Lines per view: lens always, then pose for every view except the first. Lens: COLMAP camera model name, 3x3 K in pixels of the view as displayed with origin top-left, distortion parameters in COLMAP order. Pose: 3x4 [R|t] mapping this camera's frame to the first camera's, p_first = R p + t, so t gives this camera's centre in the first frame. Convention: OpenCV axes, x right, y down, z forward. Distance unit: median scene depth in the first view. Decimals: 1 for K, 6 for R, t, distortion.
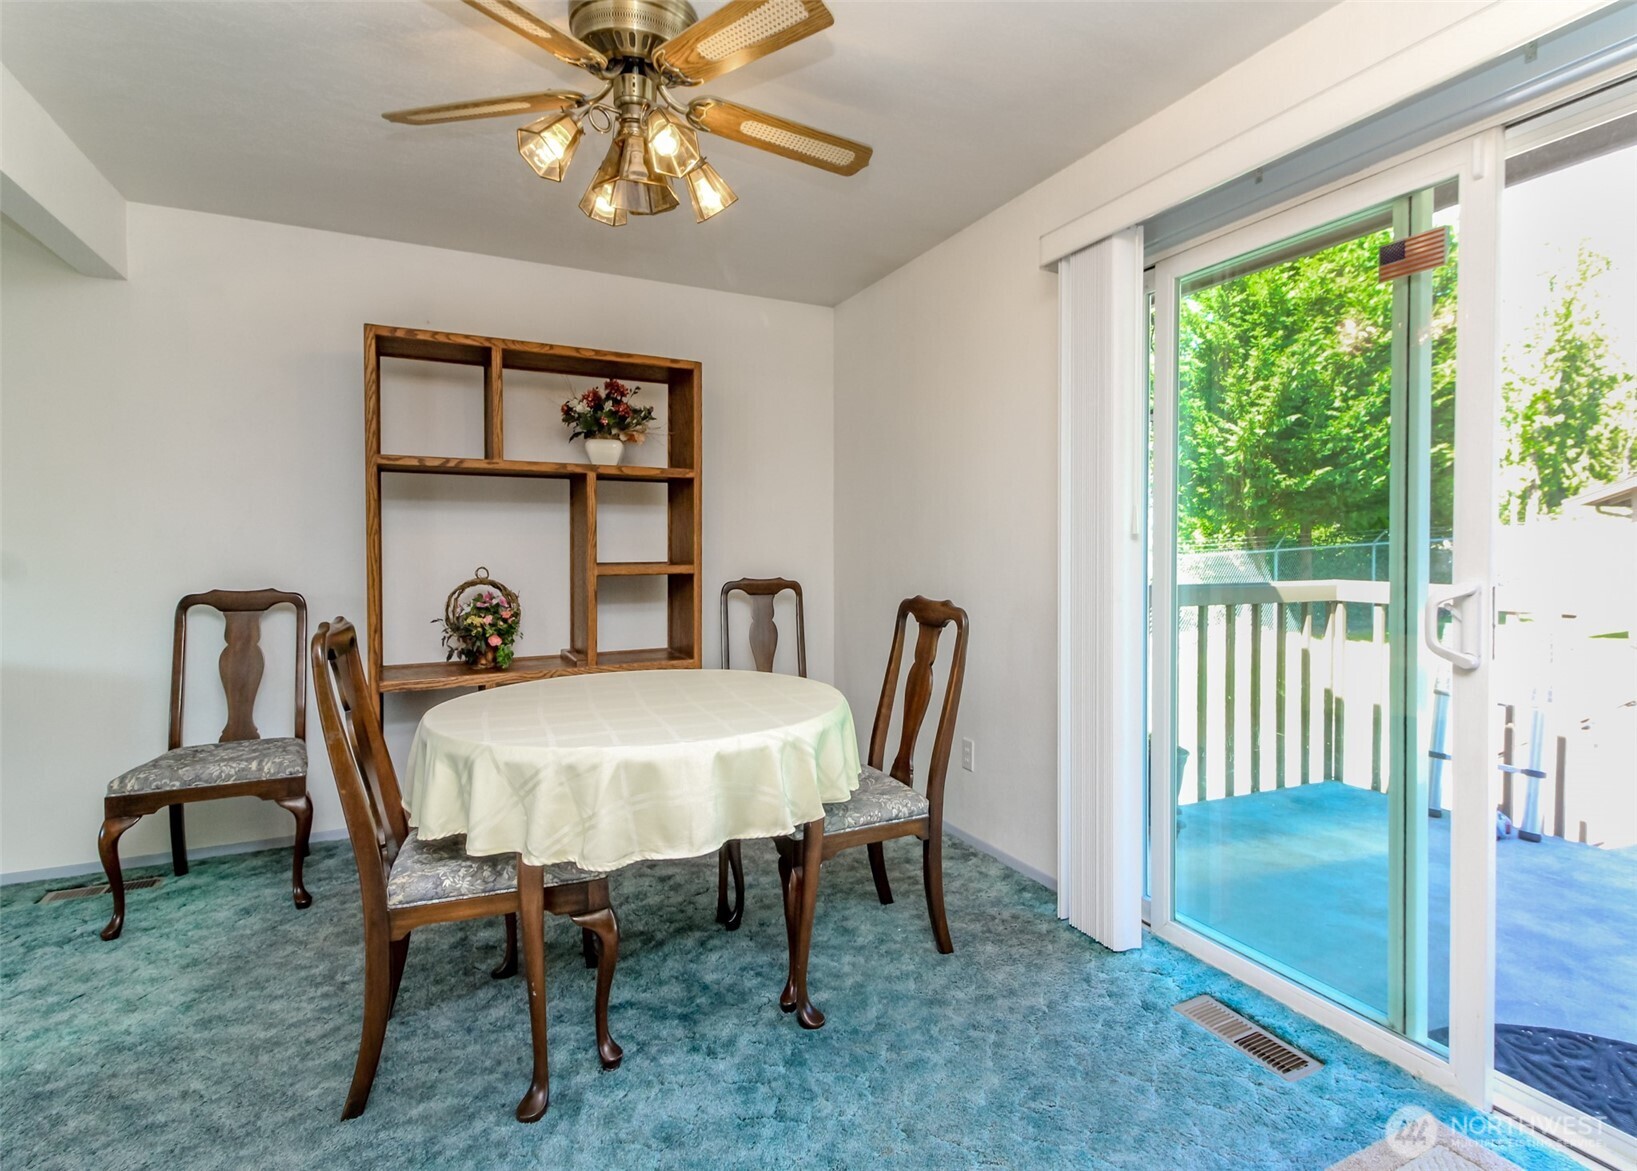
lens RADIAL K [[769.8, 0, 787.3], [0, 769.8, 562.7], [0, 0, 1]] dist [0.005995, -0.000757]
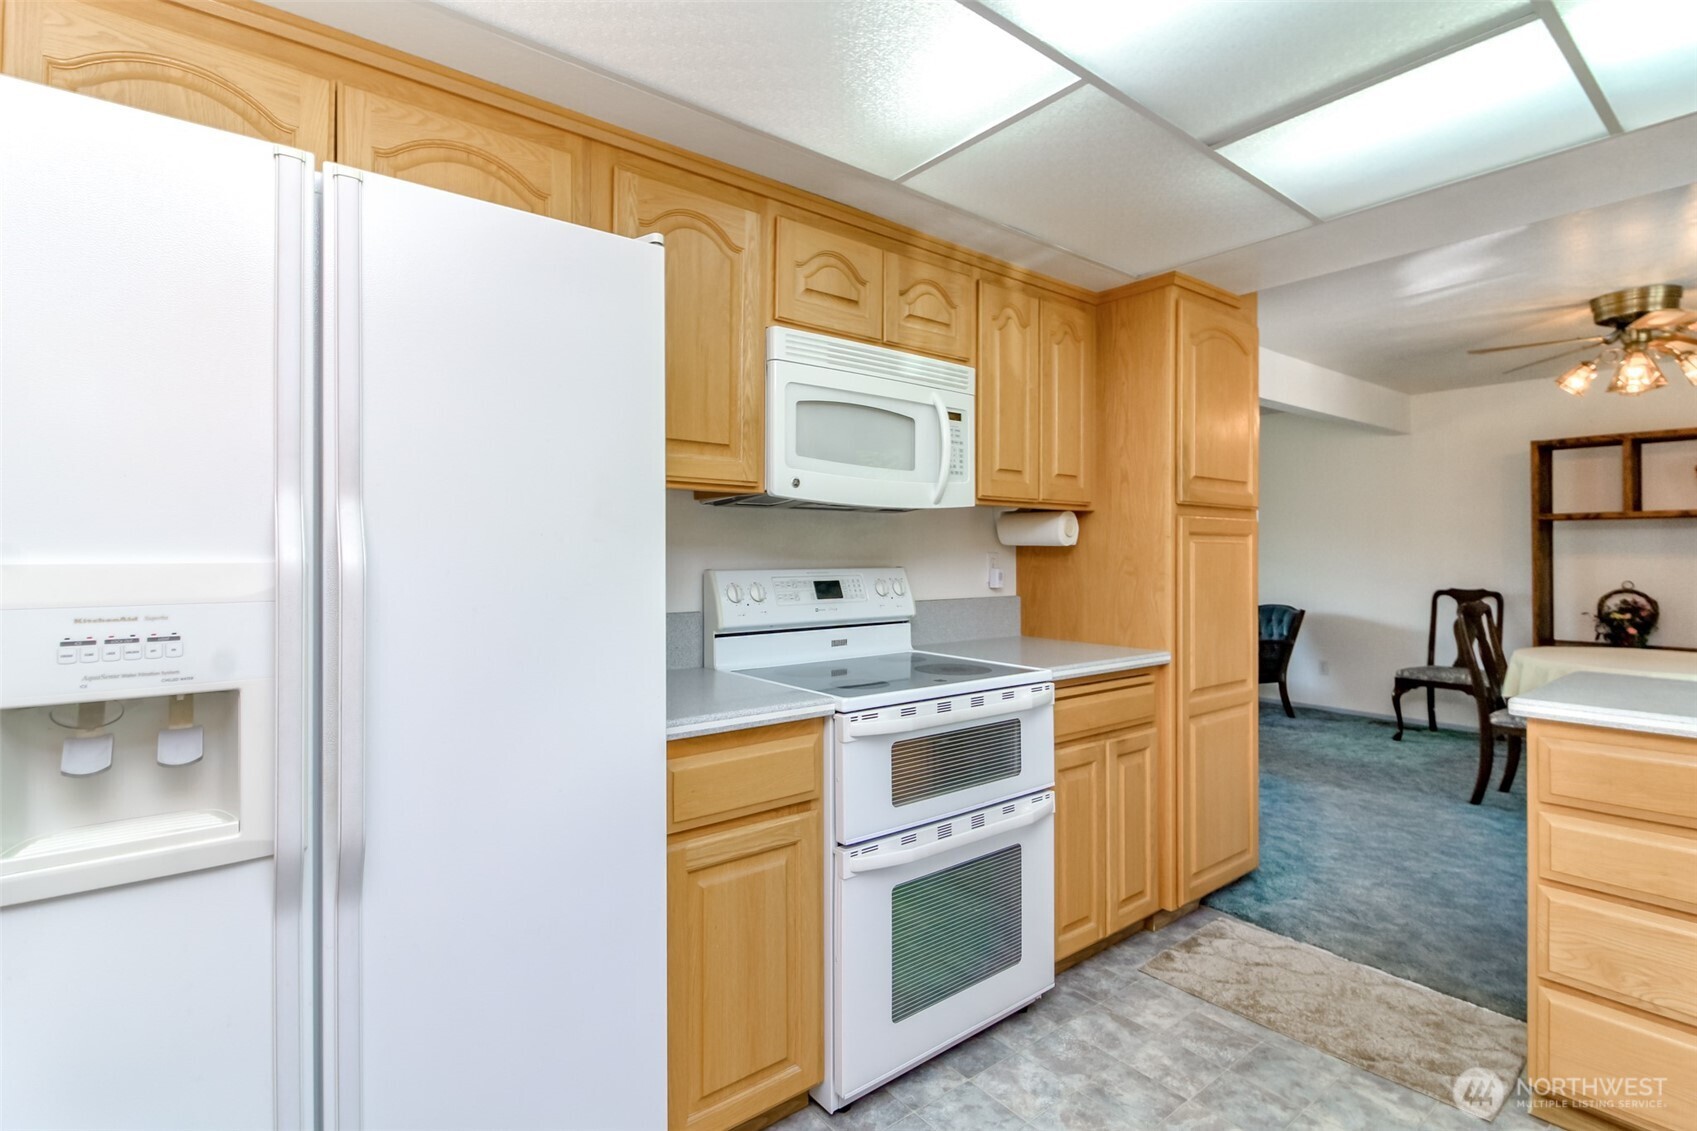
lens RADIAL K [[795.2, 0, 829.7], [0, 795.2, 551.7], [0, 0, 1]] dist [-0.002366, -0.003503]
pose [[0.167982, 0.002749, -0.985786, 0.912234], [-0.014562, 0.999894, 0.000307, -0.031159], [0.985682, 0.014303, 0.168005, -0.830784]]
